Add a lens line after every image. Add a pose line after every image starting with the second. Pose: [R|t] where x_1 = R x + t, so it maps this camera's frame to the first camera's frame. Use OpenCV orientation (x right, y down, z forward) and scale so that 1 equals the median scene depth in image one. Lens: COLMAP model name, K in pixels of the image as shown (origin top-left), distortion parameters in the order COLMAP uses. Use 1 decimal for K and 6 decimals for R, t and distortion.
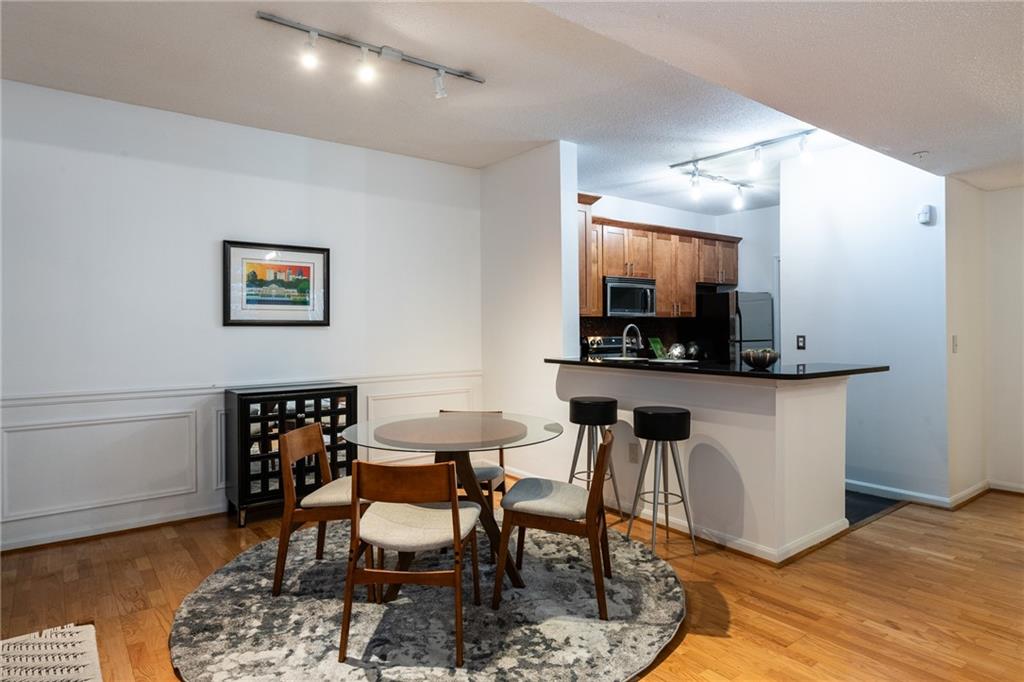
lens RADIAL K [[612.8, 0, 518.0], [0, 612.8, 329.8], [0, 0, 1]] dist [0.008268, 0.001847]
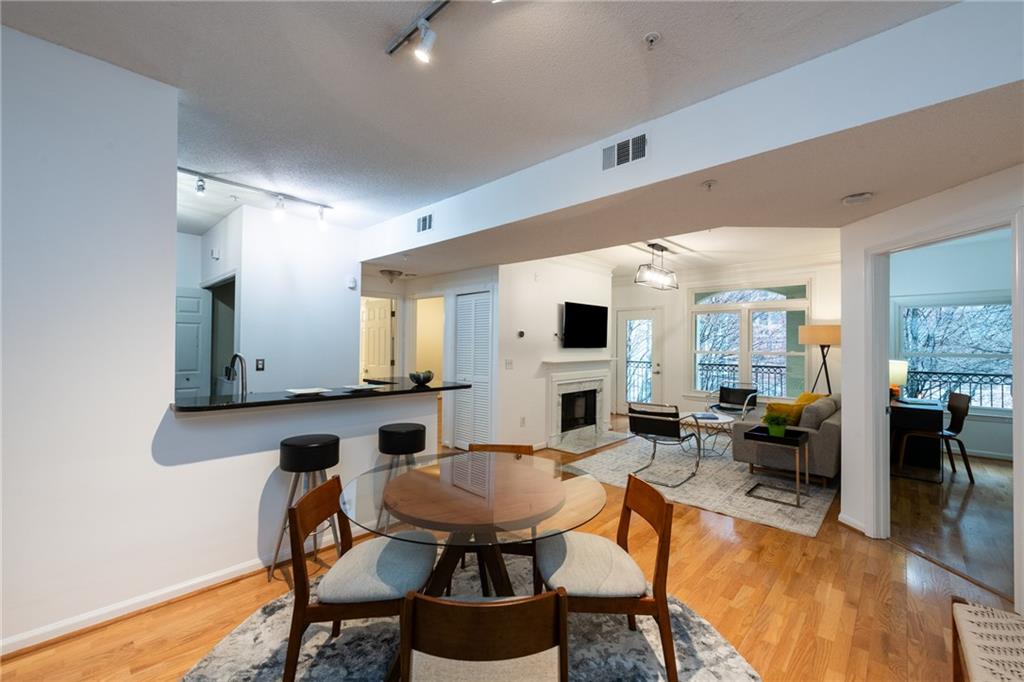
lens RADIAL K [[413.6, 0, 508.3], [0, 413.6, 335.0], [0, 0, 1]] dist [-0.007732, -0.001111]
pose [[-0.144120, 0.026375, 0.989209, -0.327952], [-0.011498, 0.999533, -0.028325, -0.016403], [-0.989493, -0.015456, -0.143750, 0.521128]]
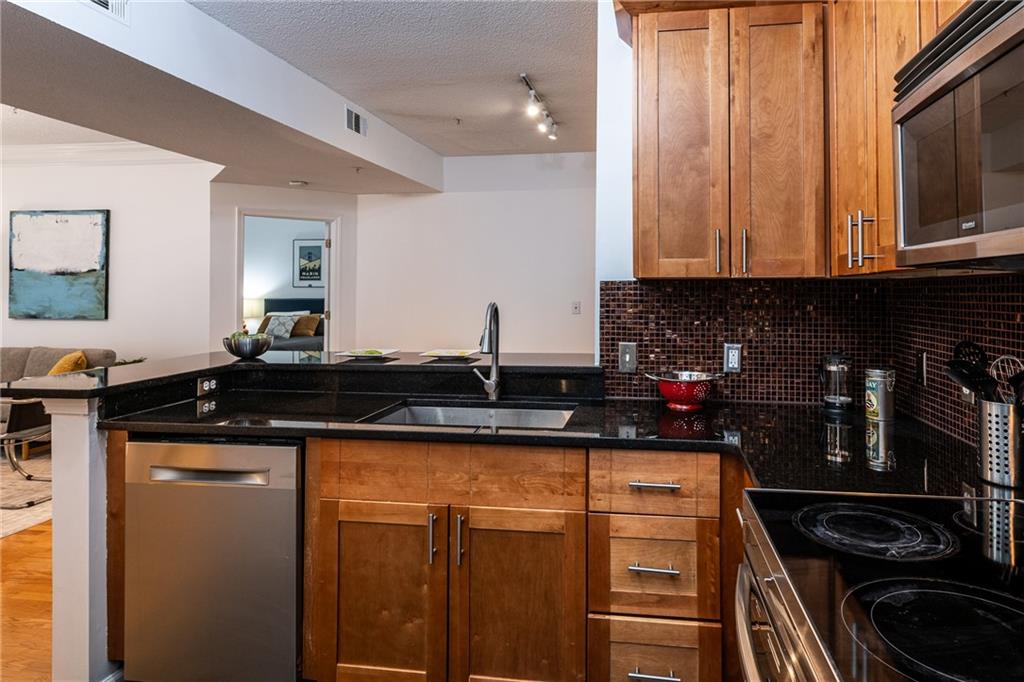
lens RADIAL K [[615.5, 0, 572.0], [0, 615.5, 277.7], [0, 0, 1]] dist [0.001139, 0.001546]
pose [[-0.722266, -0.005954, -0.691590, 0.358809], [0.005432, 0.999883, -0.014281, -0.016748], [0.691594, -0.014071, -0.722149, 1.034991]]
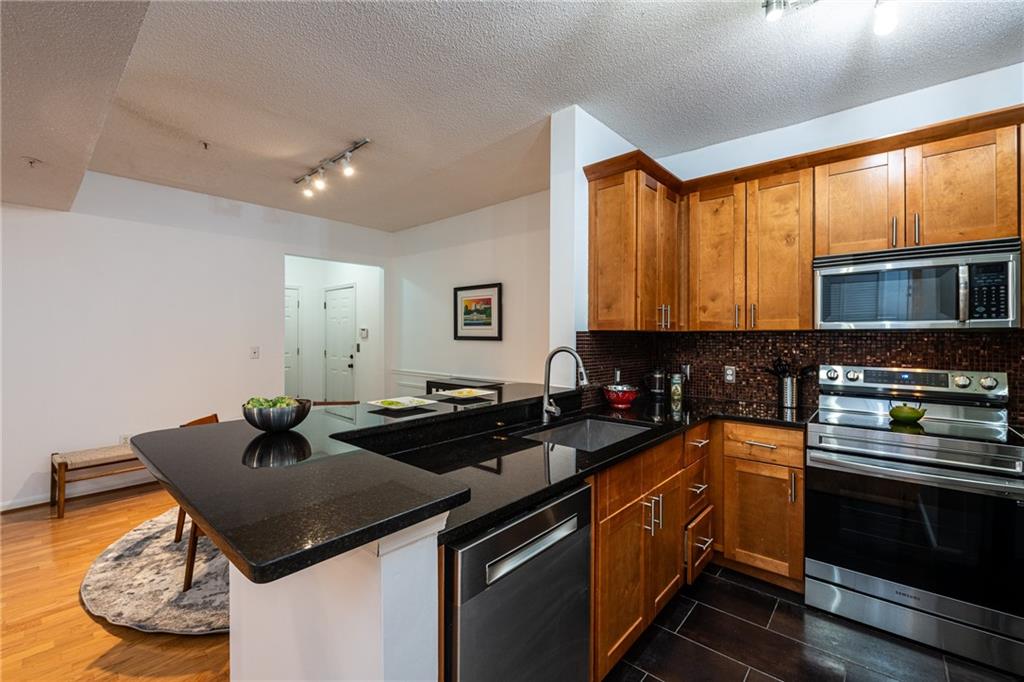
lens RADIAL K [[434.8, 0, 508.6], [0, 434.8, 337.4], [0, 0, 1]] dist [-0.003536, -0.001168]
pose [[0.173113, 0.011578, -0.984834, 0.465075], [-0.003705, 0.999931, 0.011104, -0.017503], [0.984895, 0.001726, 0.173144, 0.630754]]
